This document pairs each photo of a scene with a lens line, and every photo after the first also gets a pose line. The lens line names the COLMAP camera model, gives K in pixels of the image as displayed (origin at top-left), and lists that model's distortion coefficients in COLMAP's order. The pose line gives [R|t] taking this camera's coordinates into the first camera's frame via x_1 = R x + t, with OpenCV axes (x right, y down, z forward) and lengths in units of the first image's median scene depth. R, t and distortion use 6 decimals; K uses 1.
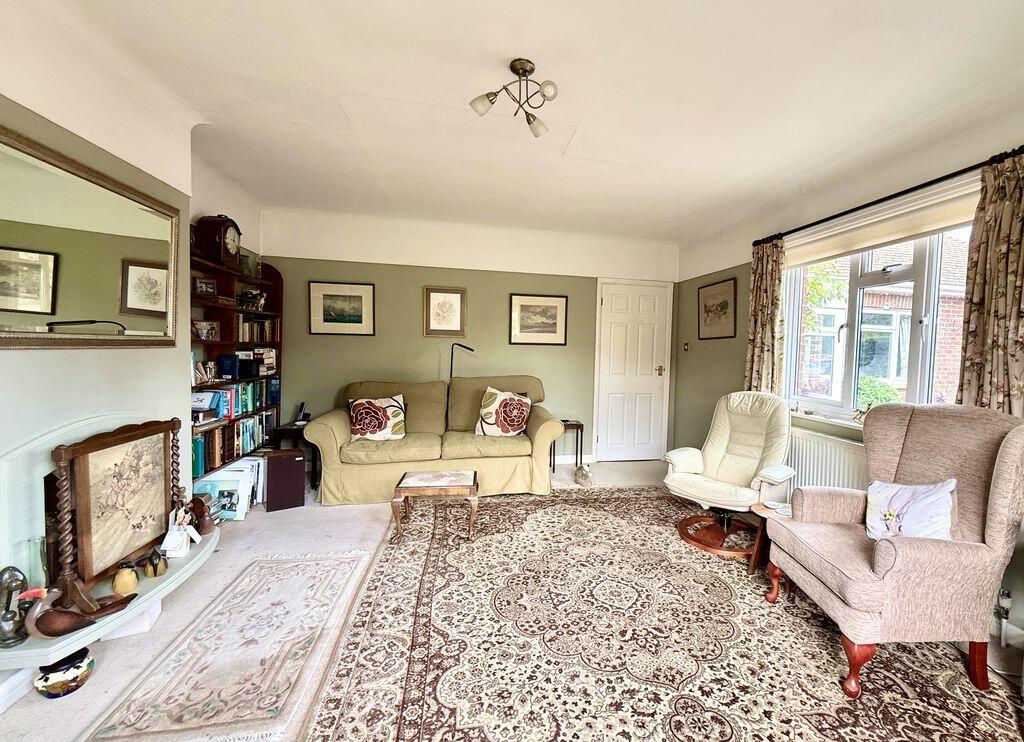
lens RADIAL K [[434.7, 0, 553.7], [0, 434.7, 369.5], [0, 0, 1]] dist [-0.000335, 0.000393]
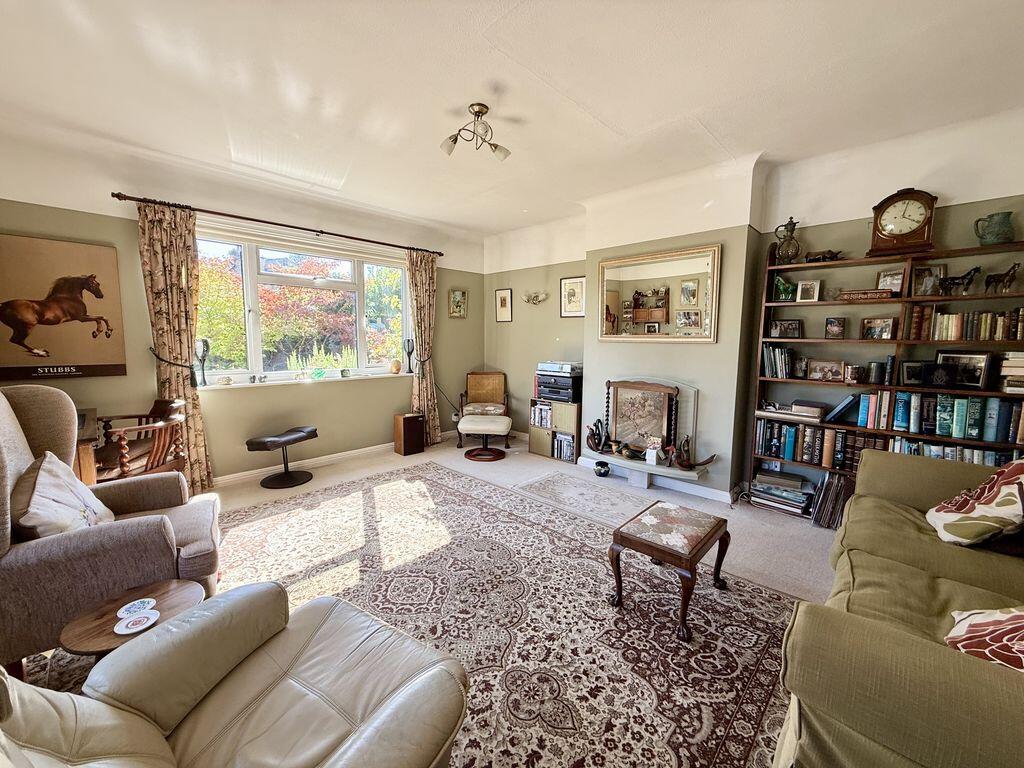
lens RADIAL K [[411.0, 0, 512.0], [0, 411.0, 384.0], [0, 0, 1]] dist [-0.000096, -0.000023]
pose [[-0.824298, 0.029672, -0.565378, 0.348224], [-0.058299, 0.988869, 0.136895, -0.050772], [0.563147, 0.145803, -0.813392, 1.373512]]
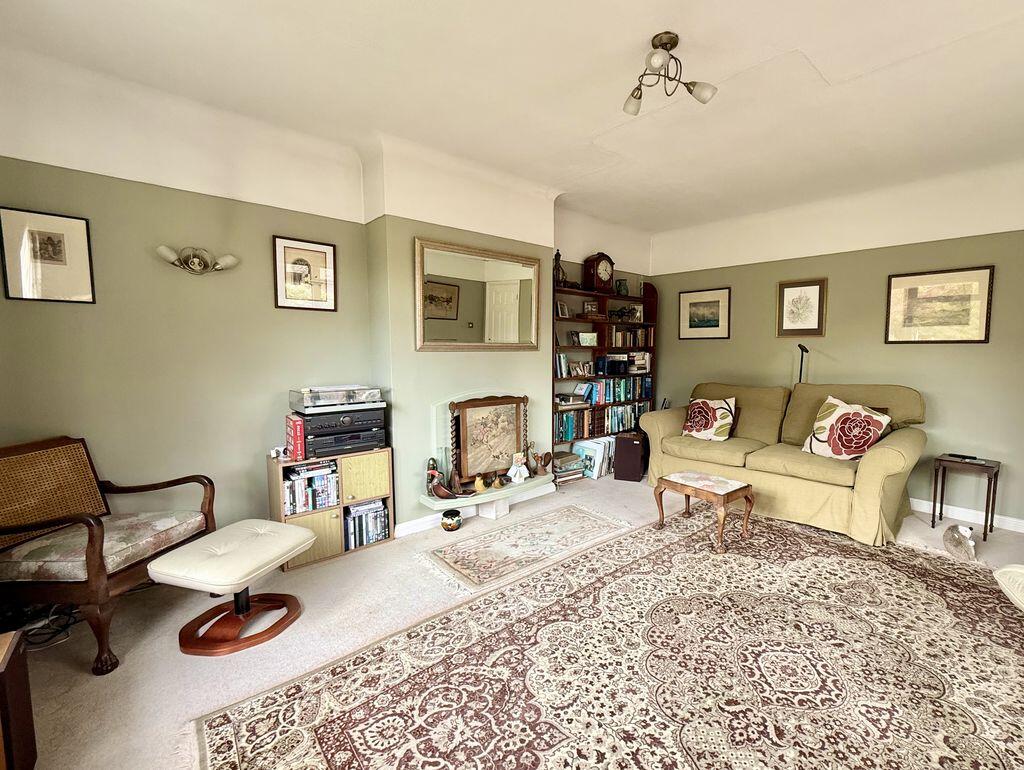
lens RADIAL K [[454.1, 0, 585.2], [0, 454.1, 390.7], [0, 0, 1]] dist [-0.000911, 0.000013]
pose [[0.544983, 0.058626, -0.836395, 0.442149], [-0.033976, 0.998277, 0.047835, 0.005790], [0.837758, 0.002348, 0.546036, 0.212287]]
